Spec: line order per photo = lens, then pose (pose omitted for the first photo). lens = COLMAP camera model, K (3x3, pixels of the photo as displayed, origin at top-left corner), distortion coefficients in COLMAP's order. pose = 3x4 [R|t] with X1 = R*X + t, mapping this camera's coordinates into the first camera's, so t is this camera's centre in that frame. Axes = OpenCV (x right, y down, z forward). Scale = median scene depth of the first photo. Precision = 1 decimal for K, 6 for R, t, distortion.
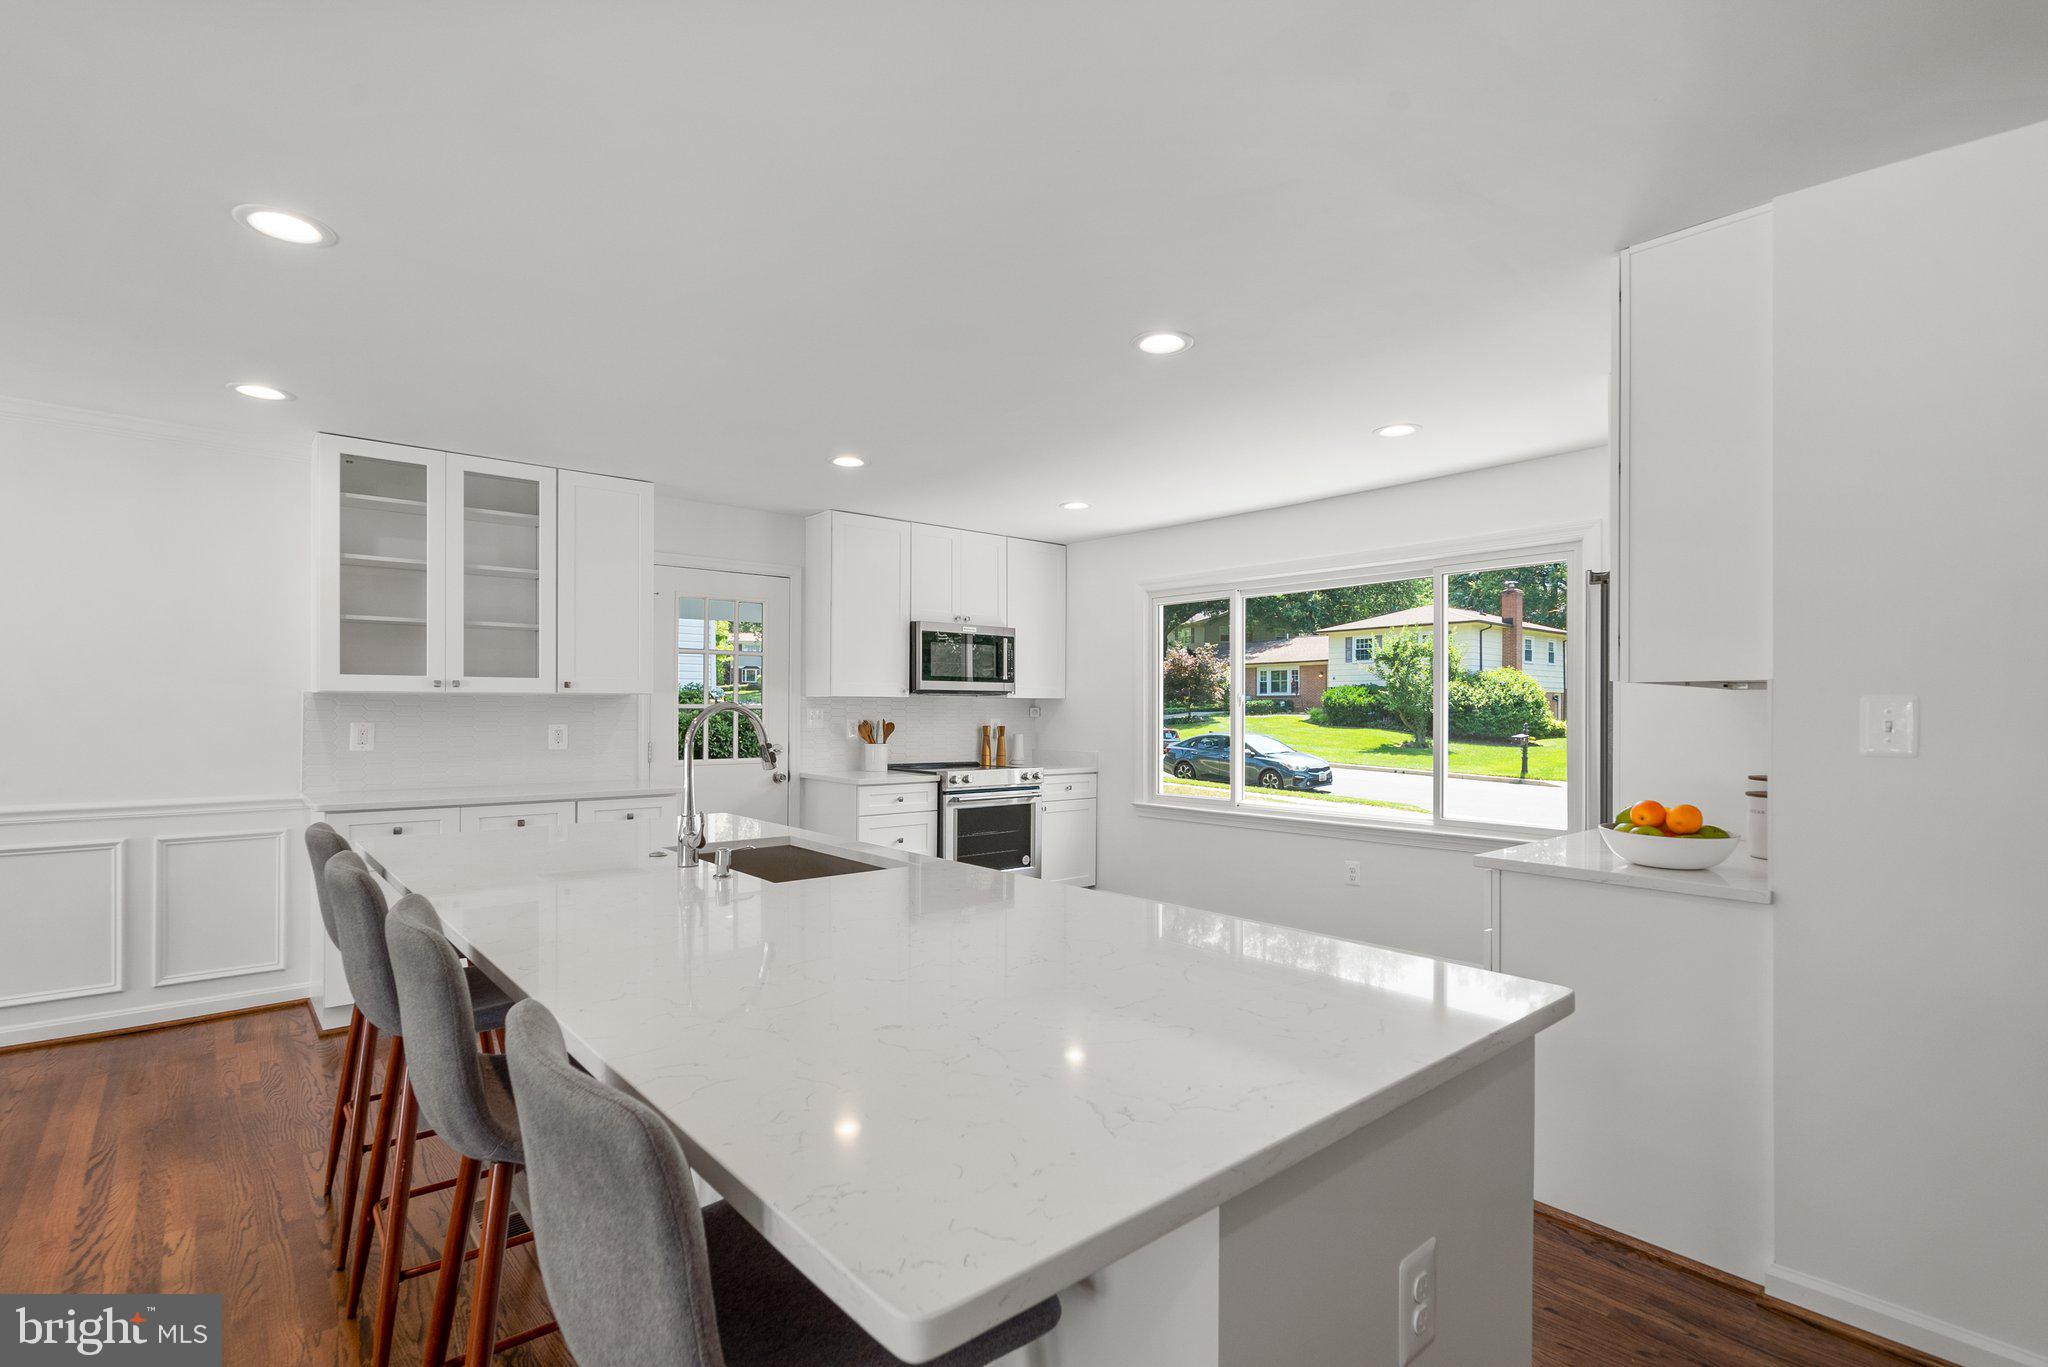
lens RADIAL K [[961.3, 0, 1004.3], [0, 961.3, 696.6], [0, 0, 1]] dist [-0.002487, 0.004501]
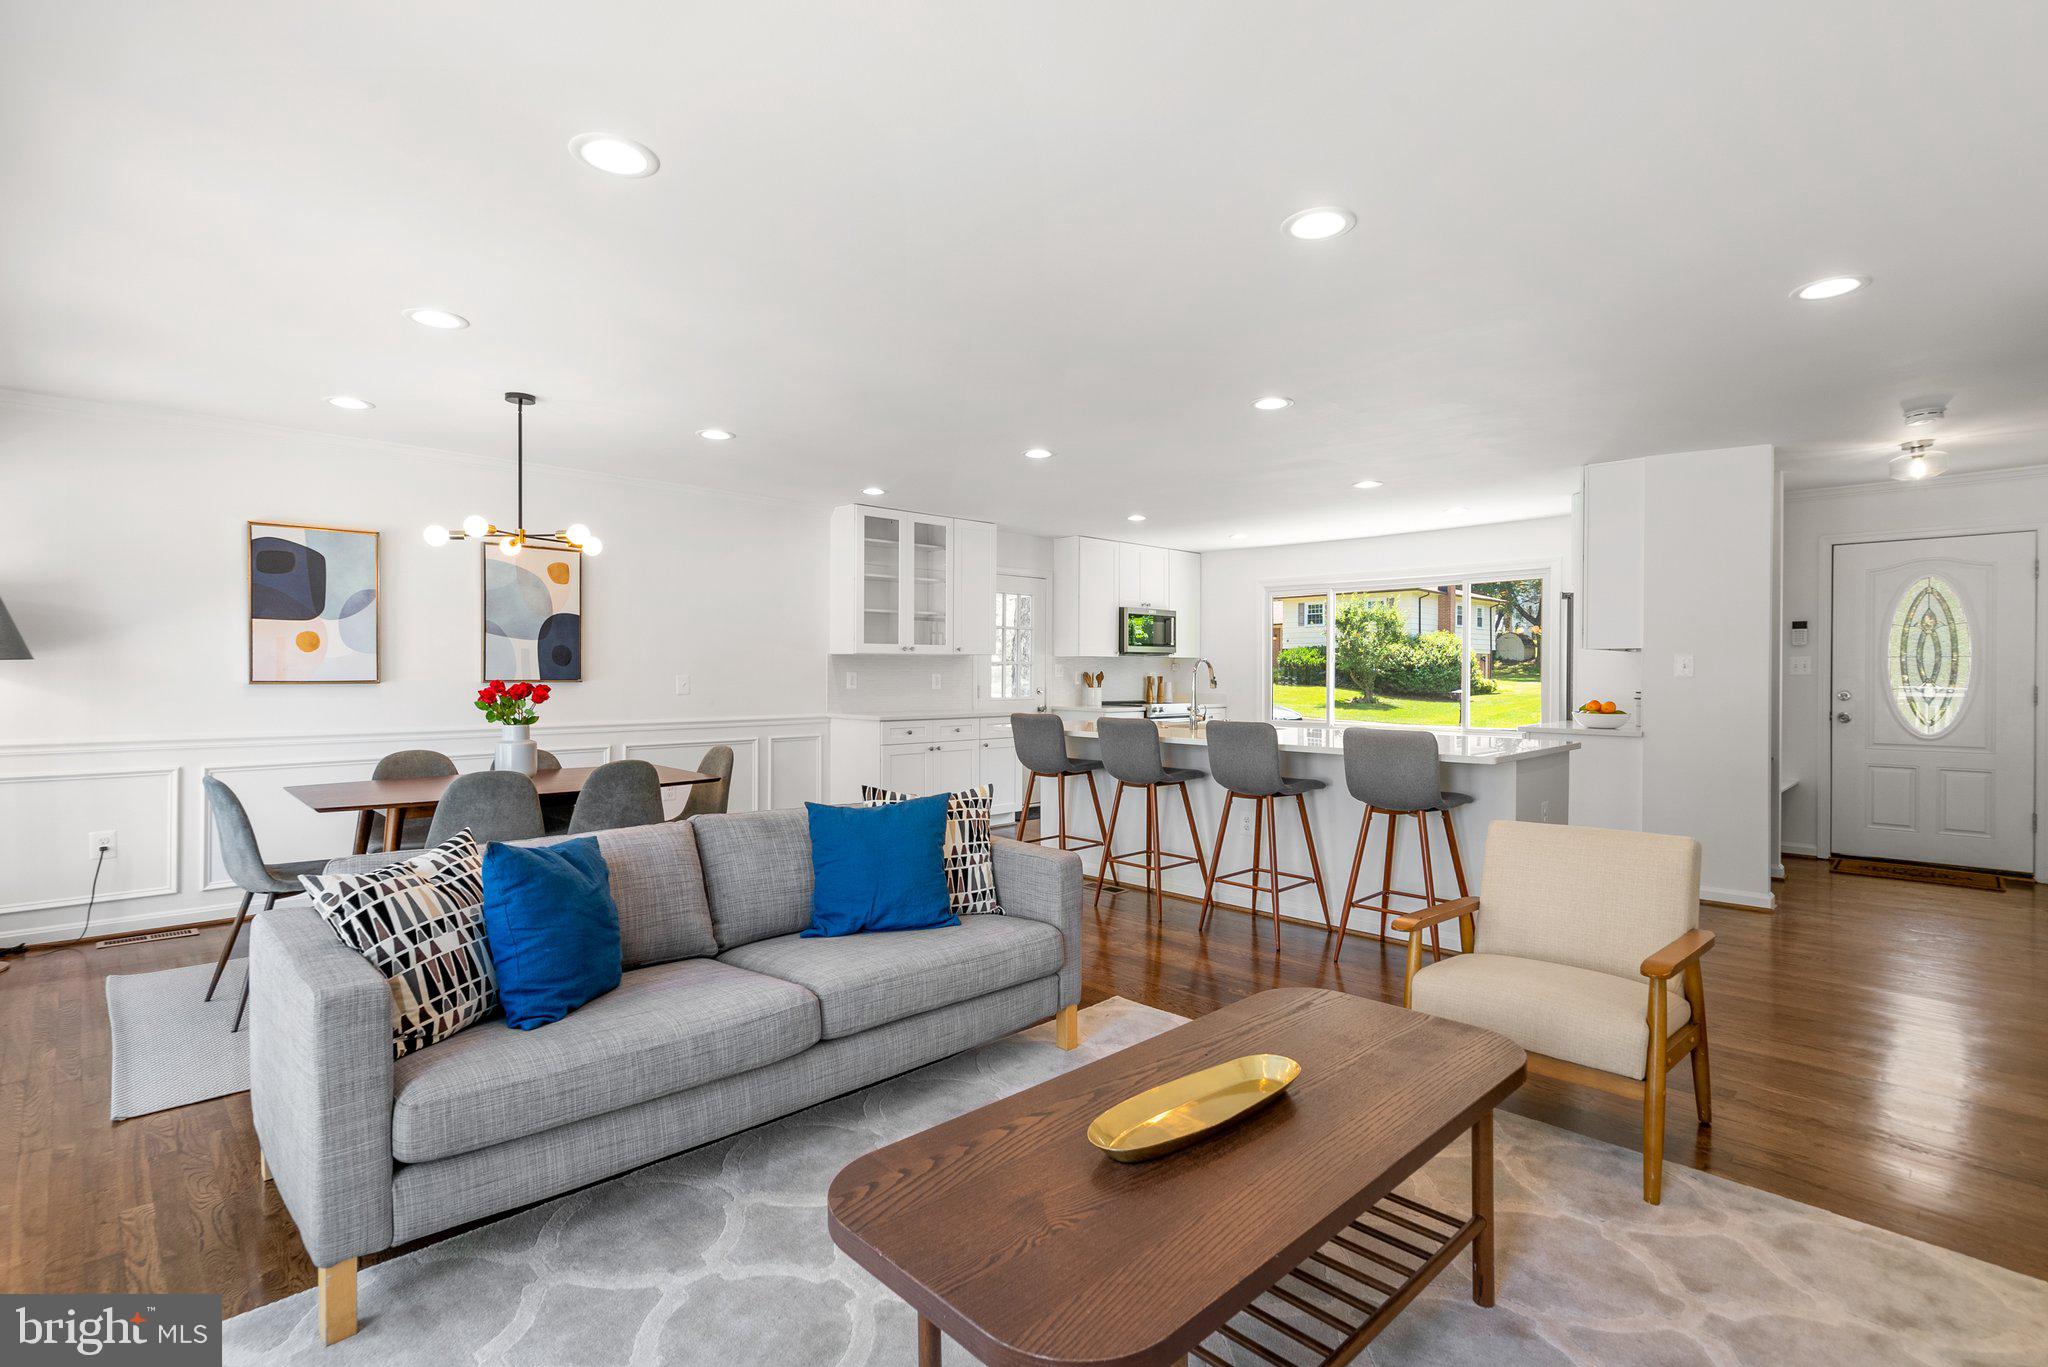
lens RADIAL K [[961.3, 0, 1011.2], [0, 961.3, 676.8], [0, 0, 1]] dist [-0.002487, 0.004501]
pose [[0.997429, -0.003026, 0.071602, -0.378393], [0.001647, 0.999812, 0.019305, 0.002732], [-0.071647, -0.019137, 0.997246, -0.511203]]
